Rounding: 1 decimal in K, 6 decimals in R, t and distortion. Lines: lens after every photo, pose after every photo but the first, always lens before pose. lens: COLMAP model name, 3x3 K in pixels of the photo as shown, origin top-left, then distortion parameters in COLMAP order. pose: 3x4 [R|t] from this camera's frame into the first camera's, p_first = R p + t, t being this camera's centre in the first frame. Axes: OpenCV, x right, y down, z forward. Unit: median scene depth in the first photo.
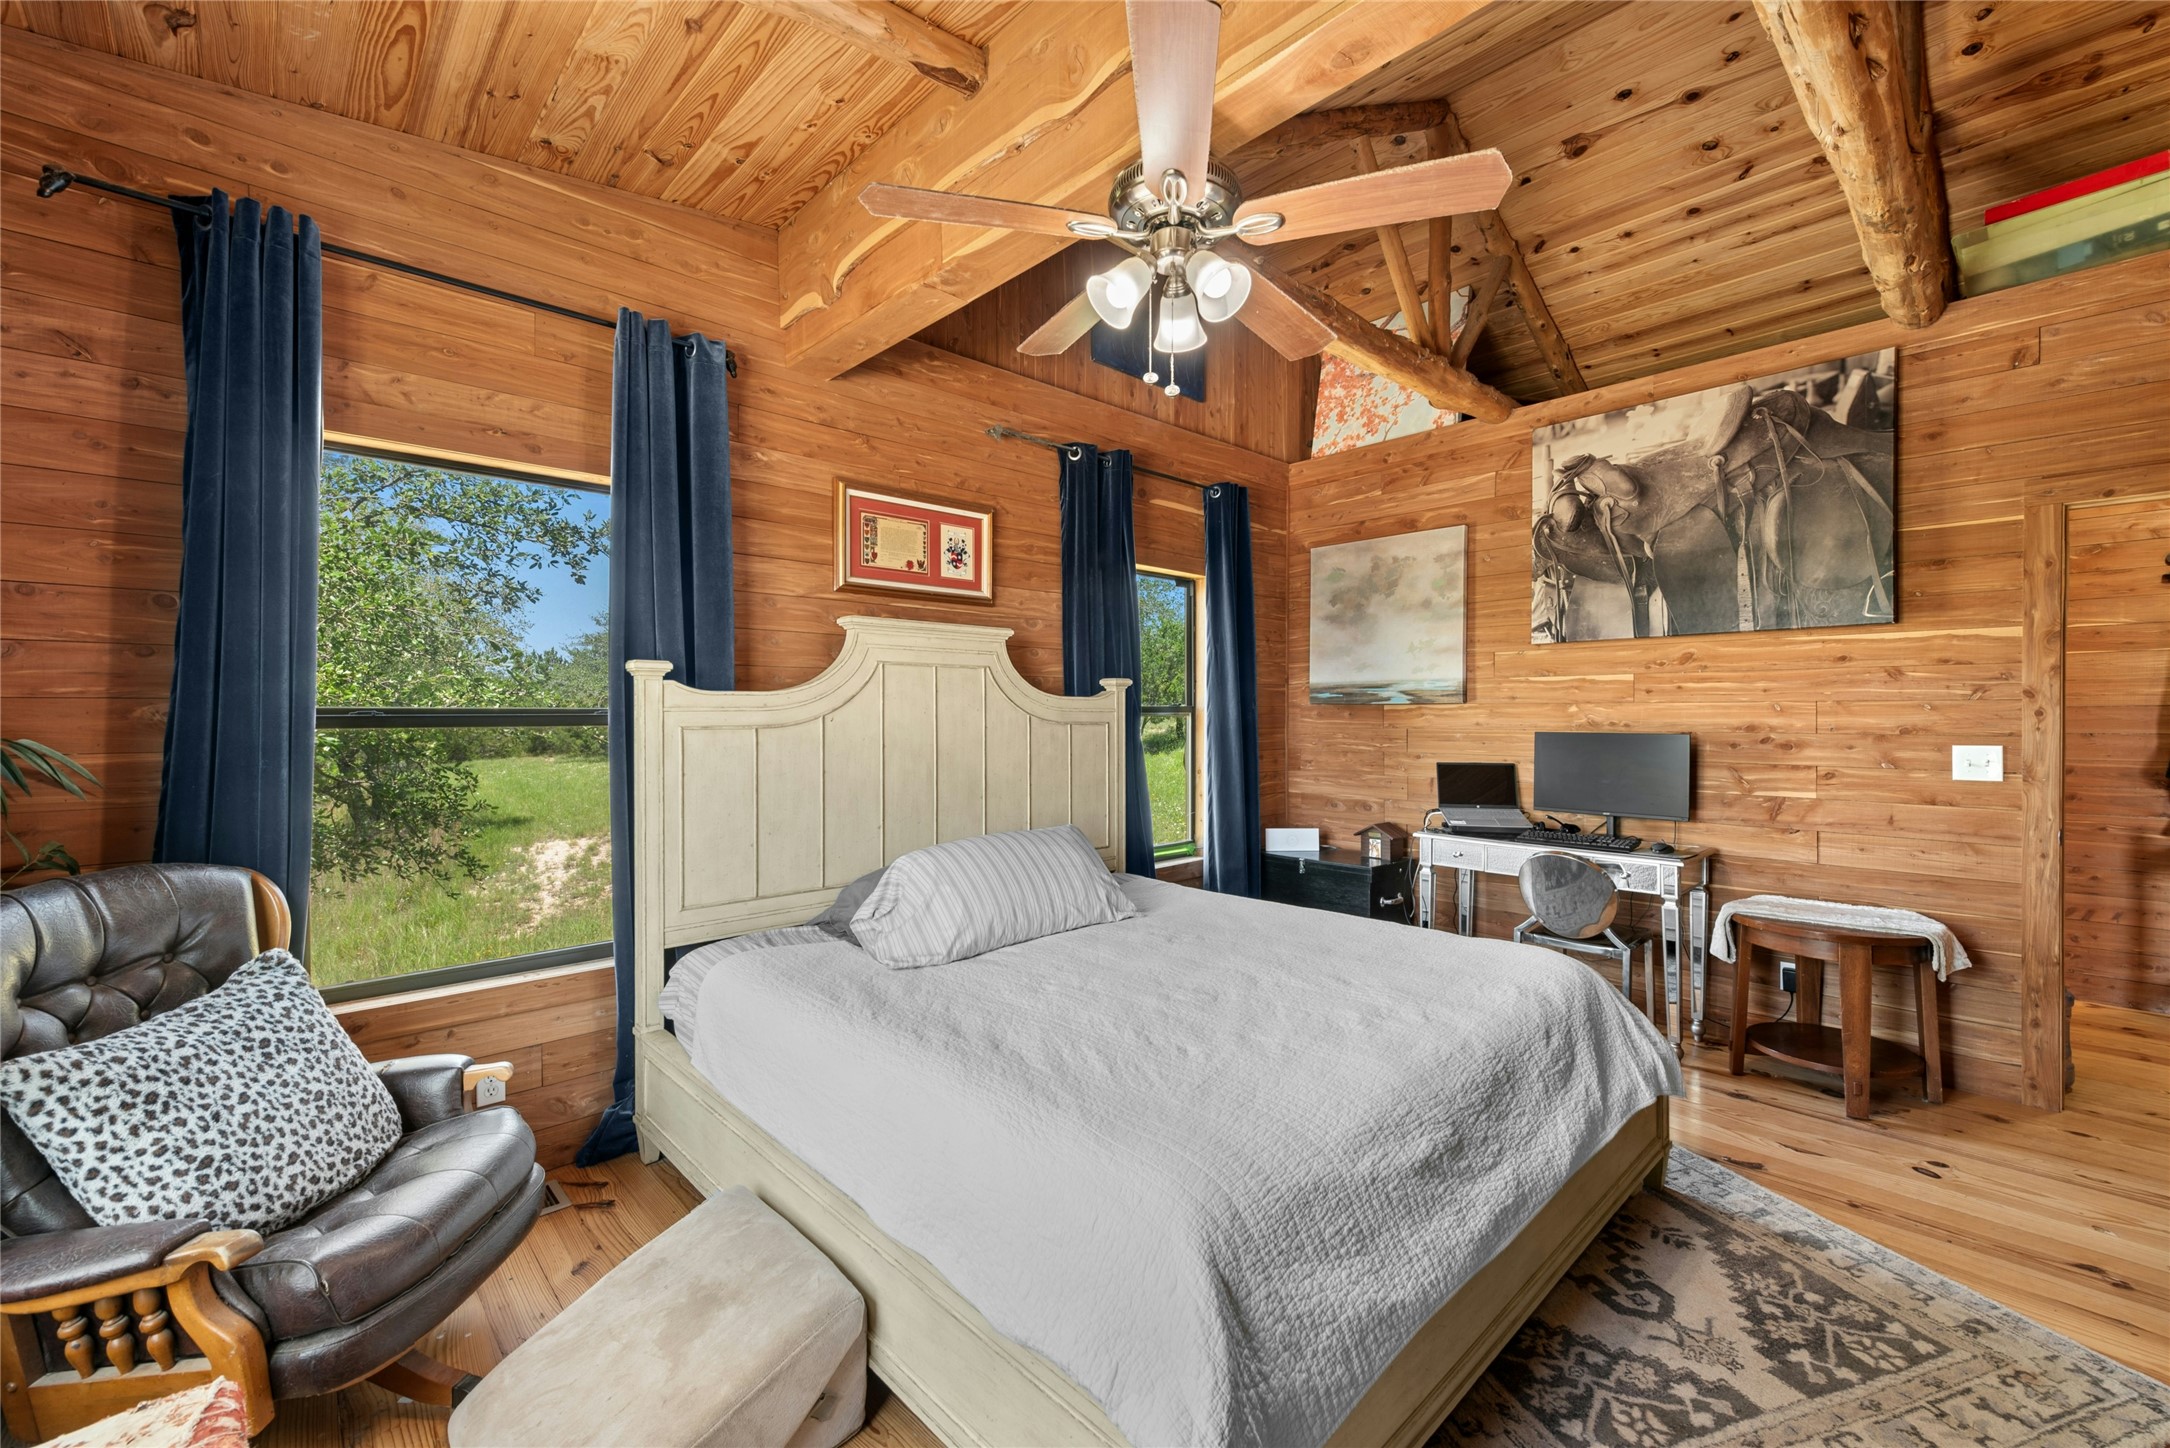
lens RADIAL K [[894.6, 0, 1085.0], [0, 894.6, 724.0], [0, 0, 1]] dist [0.002753, 0.000043]
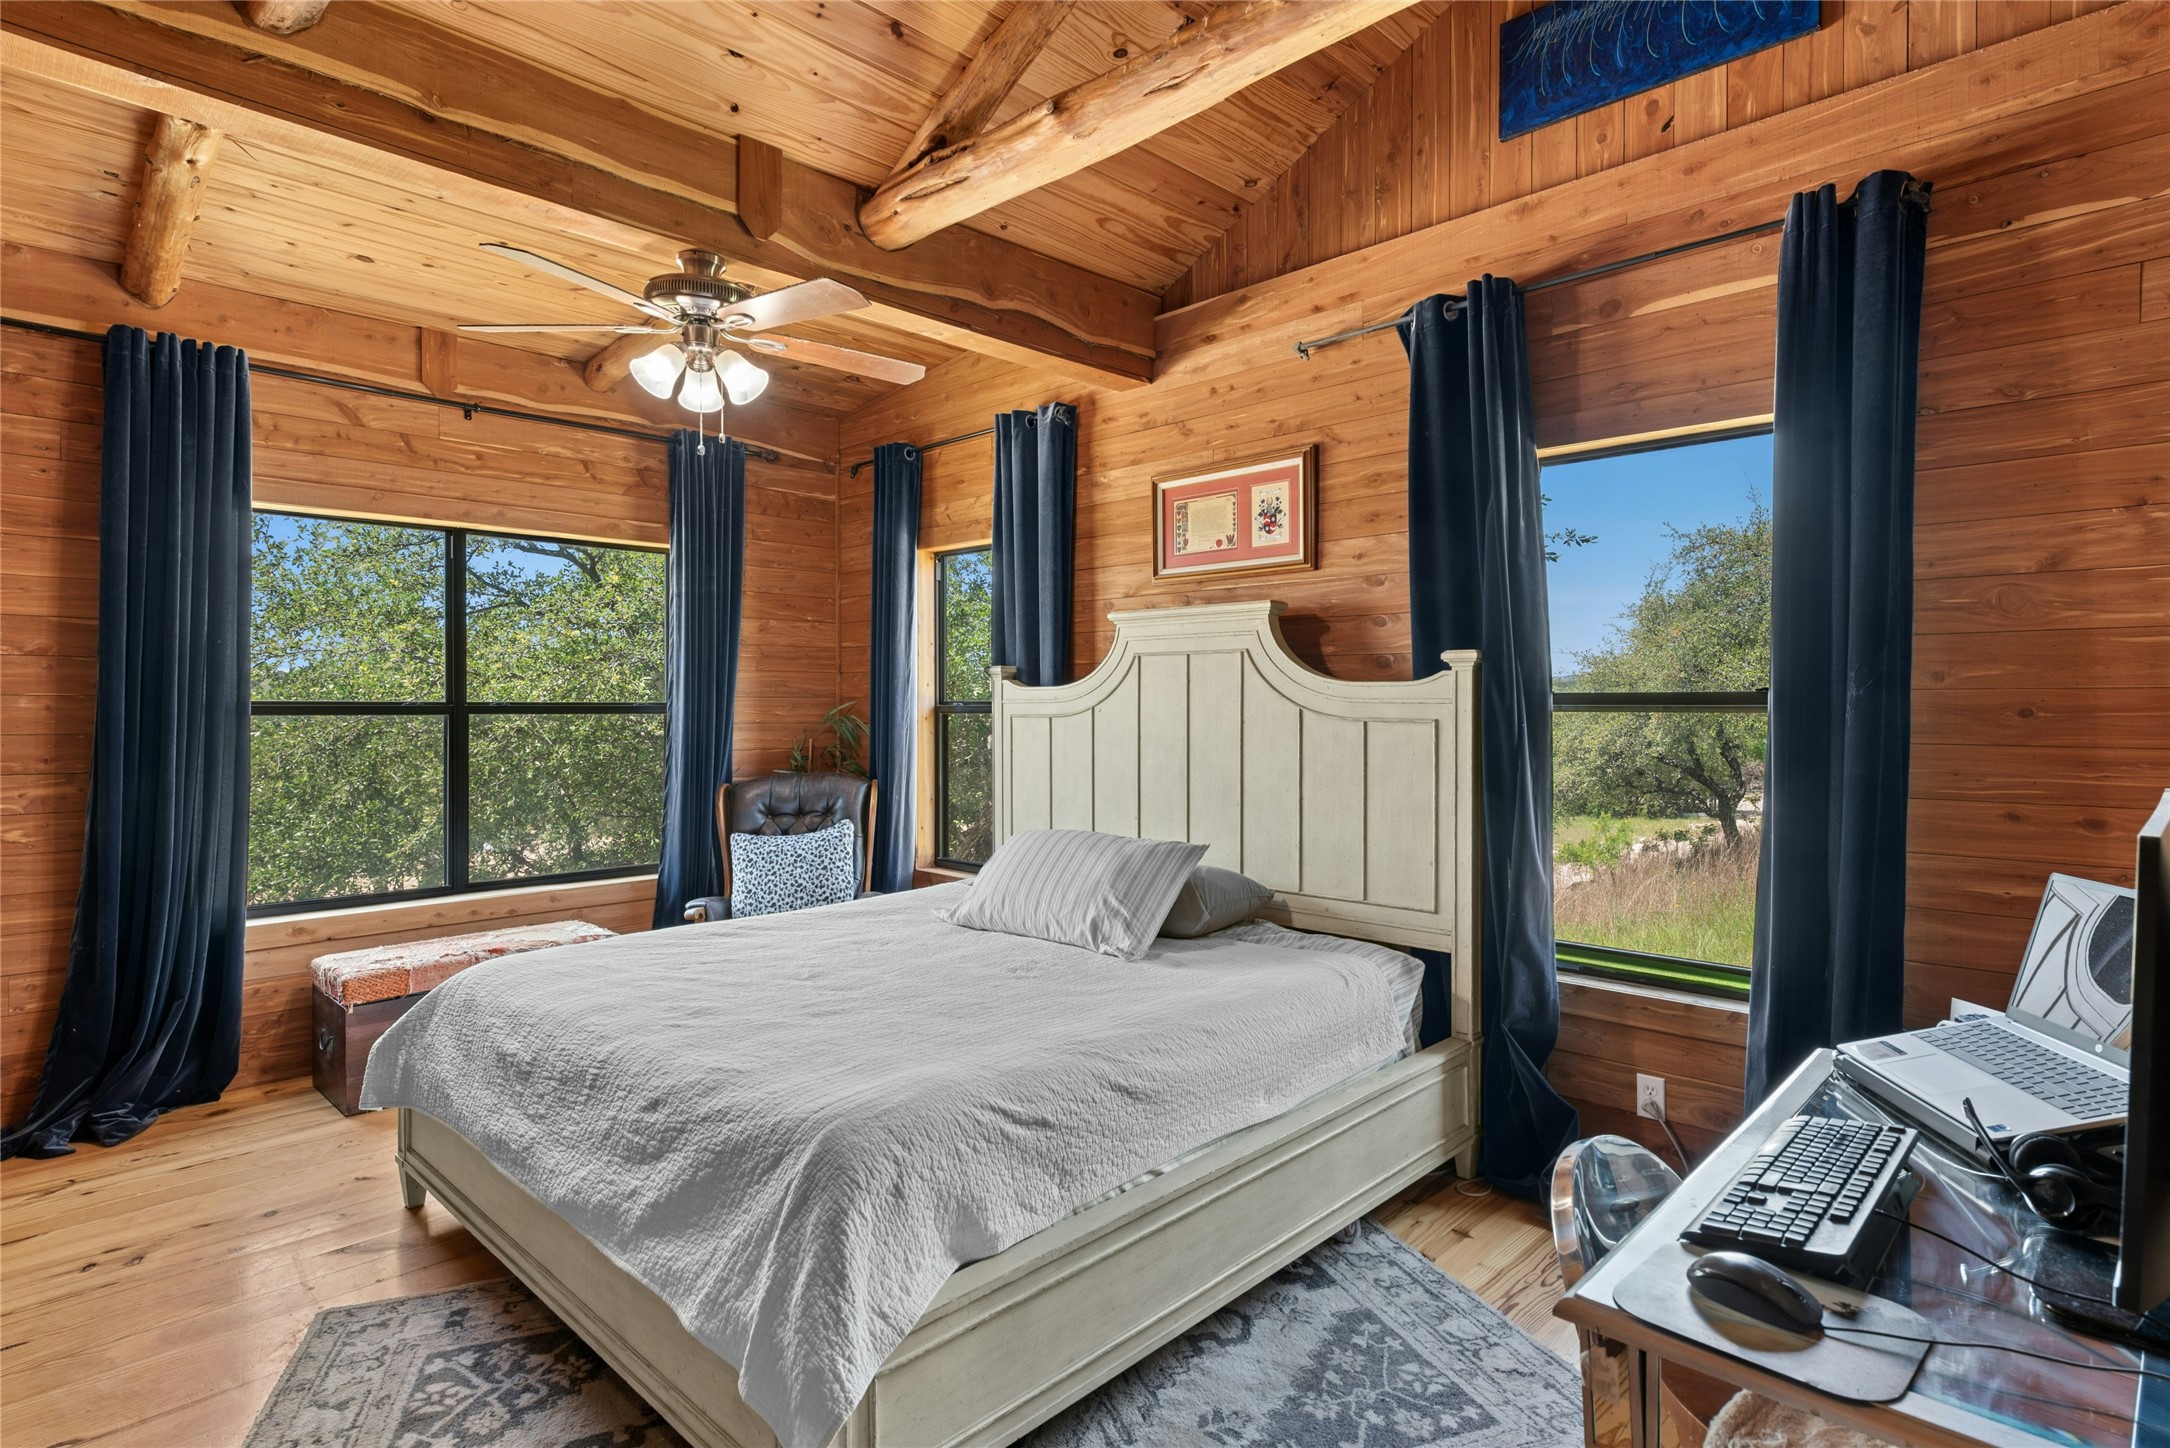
lens RADIAL K [[1108.6, 0, 1085.0], [0, 1108.6, 724.0], [0, 0, 1]] dist [0.002013, 0.000191]
pose [[0.046756, 0.015957, -0.998779, 0.919335], [-0.011797, 0.999811, 0.015421, -0.009267], [0.998837, 0.011062, 0.046935, 0.804828]]
